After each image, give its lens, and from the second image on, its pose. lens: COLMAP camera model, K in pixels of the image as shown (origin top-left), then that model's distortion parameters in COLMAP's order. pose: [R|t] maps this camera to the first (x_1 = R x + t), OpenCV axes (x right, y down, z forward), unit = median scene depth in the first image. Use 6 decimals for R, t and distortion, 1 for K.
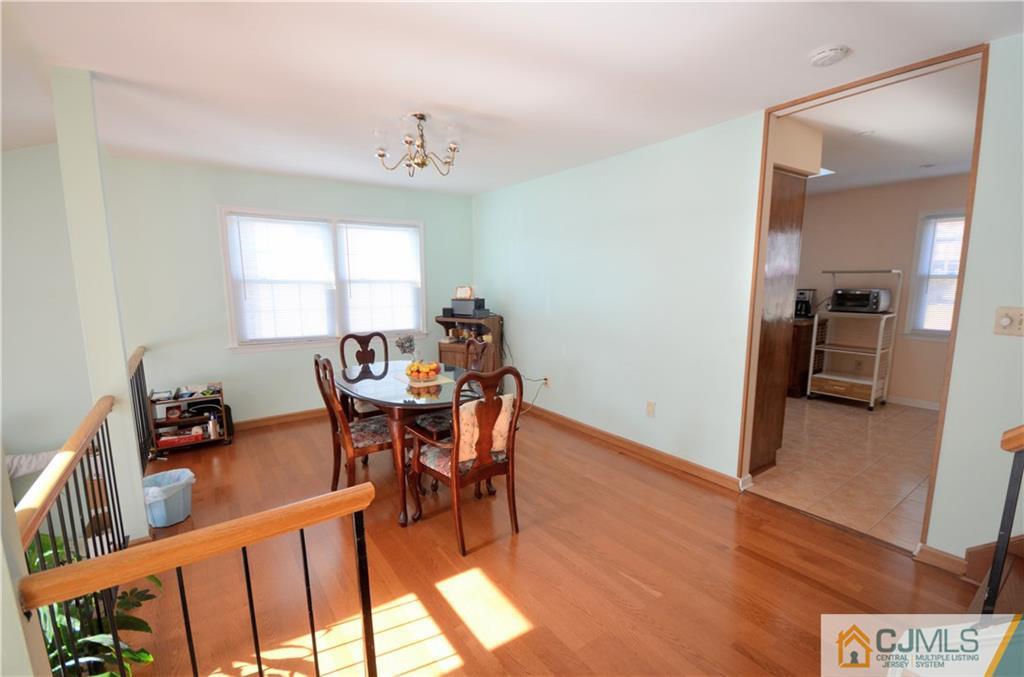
lens RADIAL K [[453.6, 0, 512.0], [0, 453.6, 342.9], [0, 0, 1]] dist [0.015228, 0.000182]
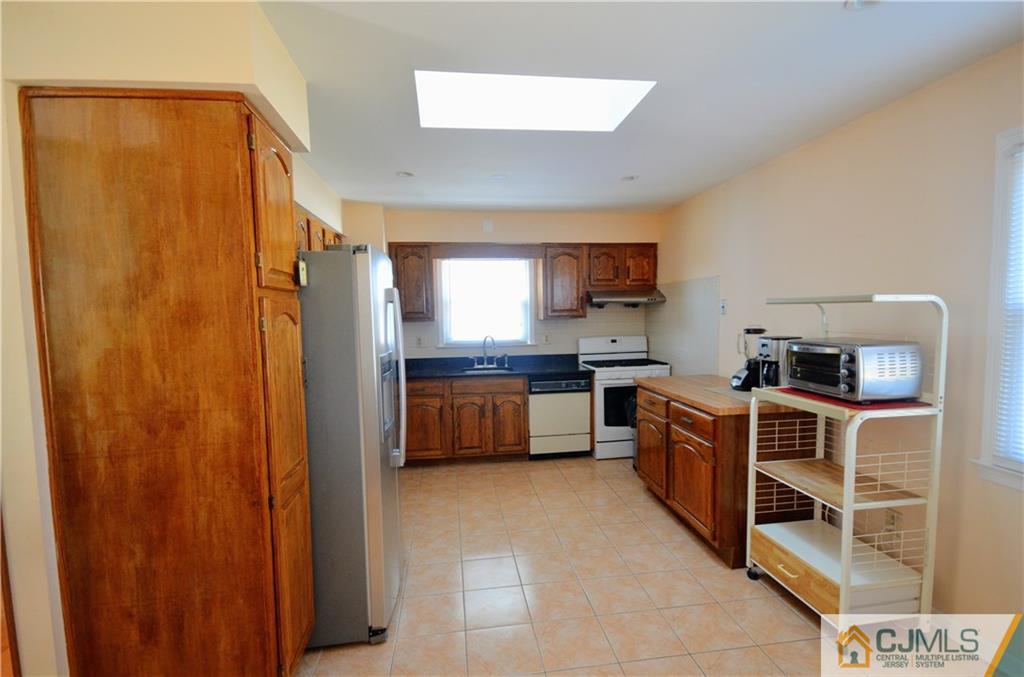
lens RADIAL K [[484.4, 0, 514.1], [0, 484.4, 344.0], [0, 0, 1]] dist [0.004689, 0.000624]
pose [[0.894219, 0.024194, -0.446975, 0.678267], [-0.054792, 0.996946, -0.055654, -0.072518], [0.444263, 0.074258, 0.892813, 0.463703]]
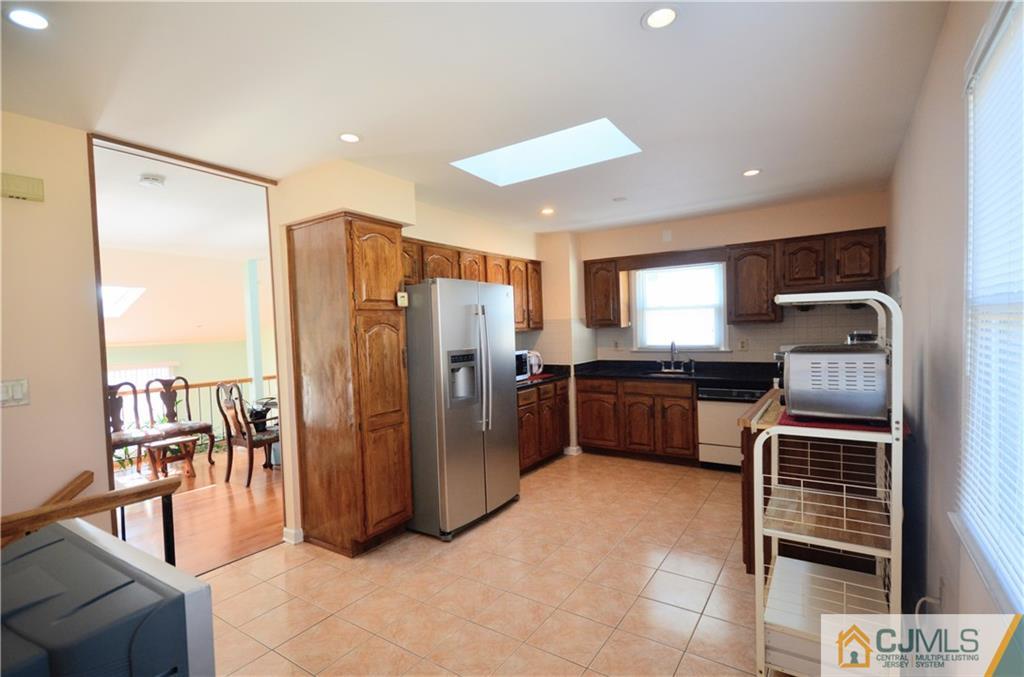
lens RADIAL K [[484.4, 0, 513.4], [0, 484.4, 344.1], [0, 0, 1]] dist [0.004689, 0.000624]
pose [[0.363604, 0.030846, -0.931043, 0.944286], [-0.103450, 0.994607, -0.007449, -0.088167], [0.925792, 0.099025, 0.364834, 0.601299]]
